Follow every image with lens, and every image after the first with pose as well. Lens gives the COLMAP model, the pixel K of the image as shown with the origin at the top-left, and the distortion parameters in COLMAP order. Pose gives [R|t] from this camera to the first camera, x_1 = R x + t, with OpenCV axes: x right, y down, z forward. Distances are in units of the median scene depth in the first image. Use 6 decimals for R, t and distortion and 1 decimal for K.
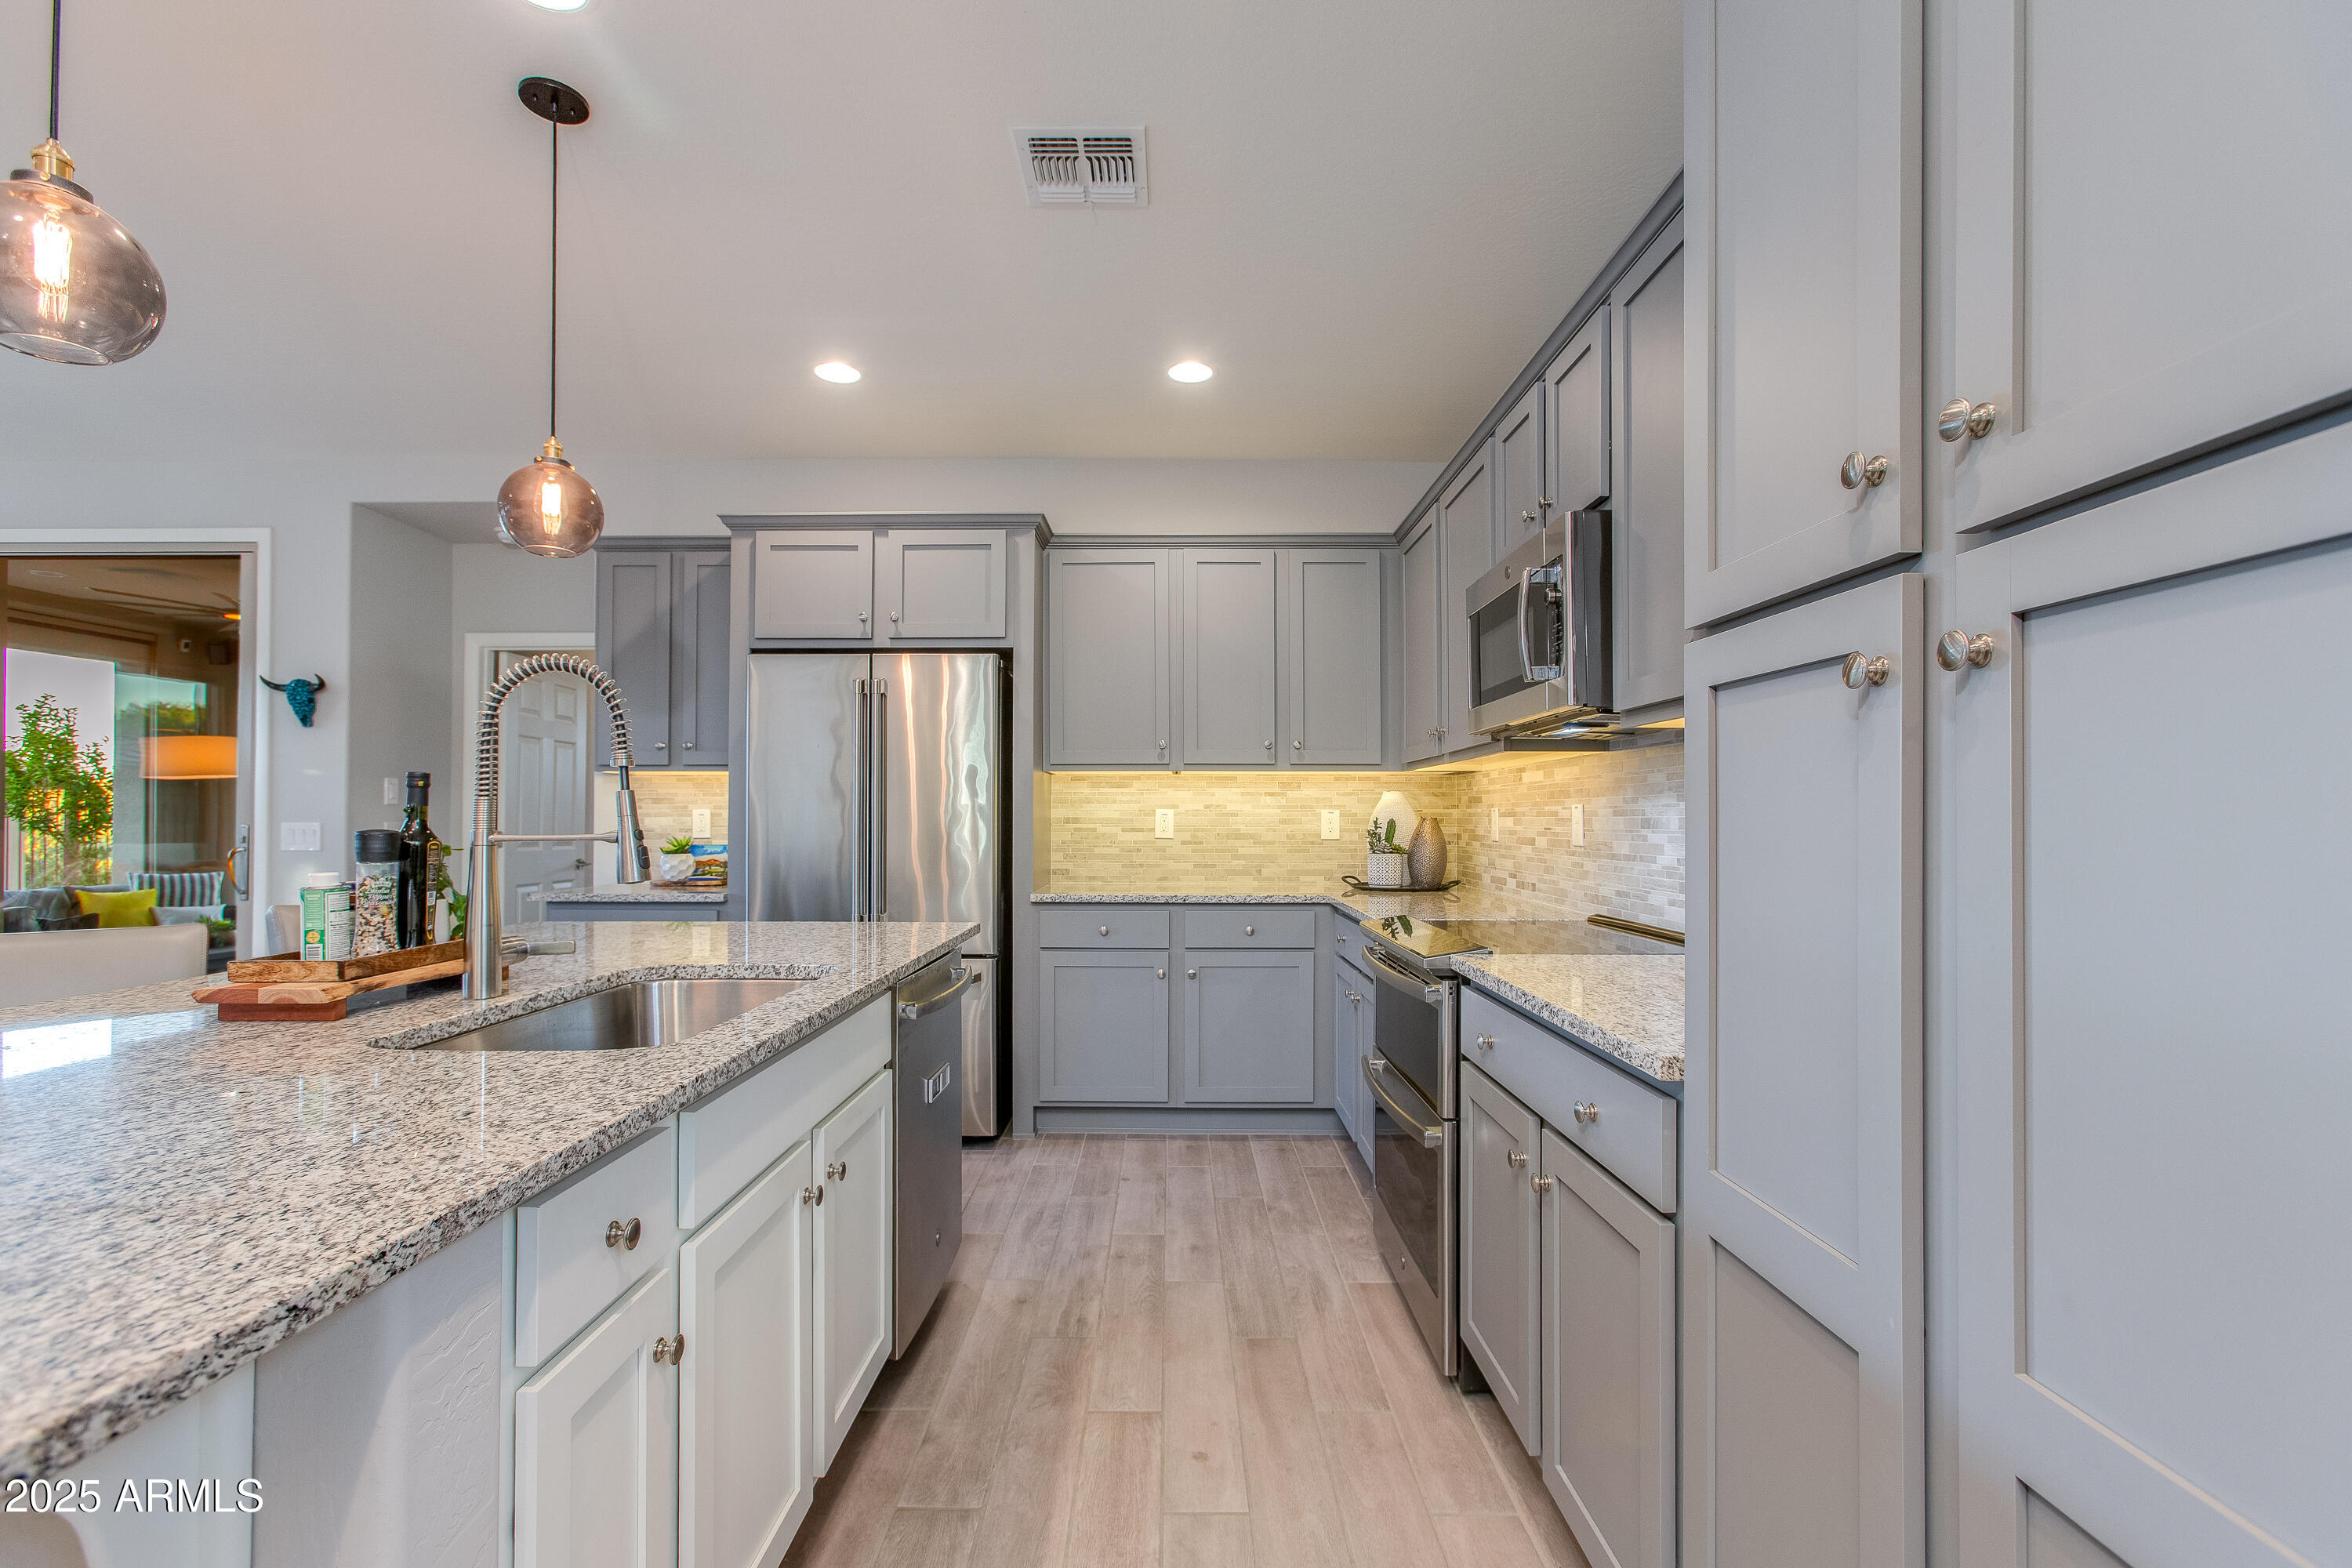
lens RADIAL K [[1060.0, 0, 1158.6], [0, 1060.0, 792.5], [0, 0, 1]] dist [-0.003539, 0.002848]
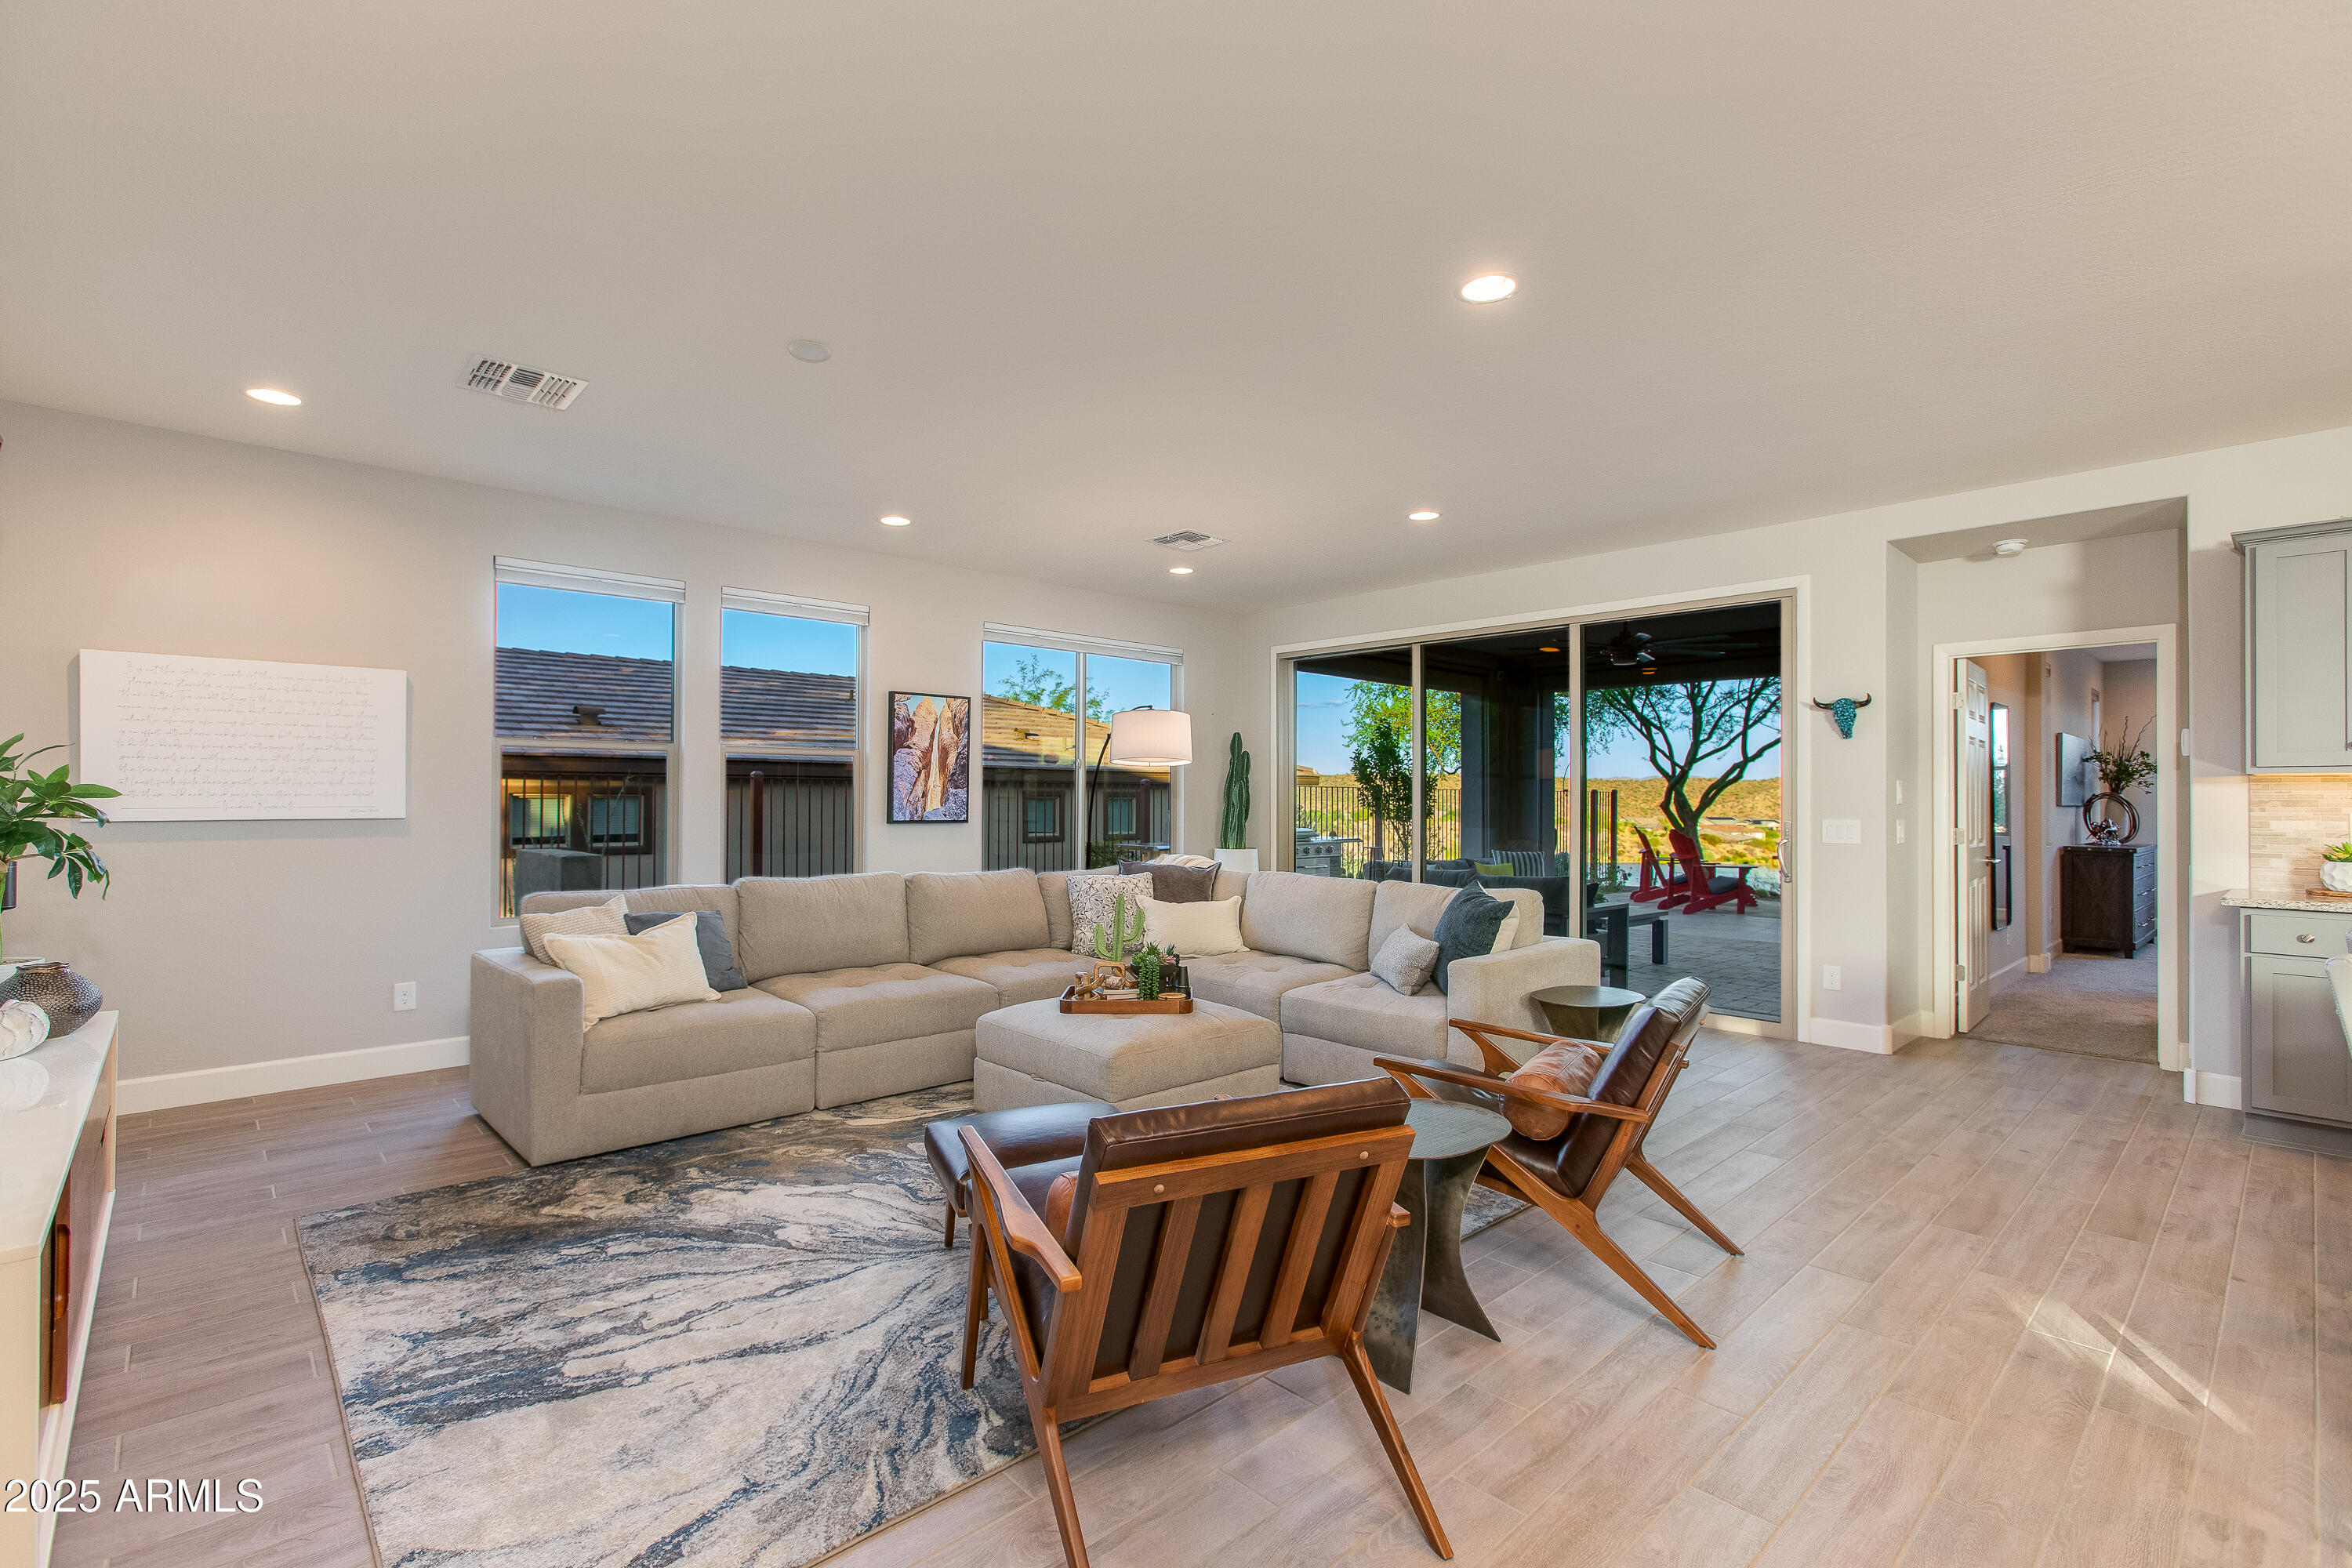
lens RADIAL K [[1060.5, 0, 1150.3], [0, 1060.5, 783.8], [0, 0, 1]] dist [-0.006437, 0.005623]
pose [[0.680729, -0.007898, -0.732492, -0.509887], [0.012870, 0.999916, 0.001179, -0.024596], [0.732422, -0.010230, 0.680774, -0.411589]]
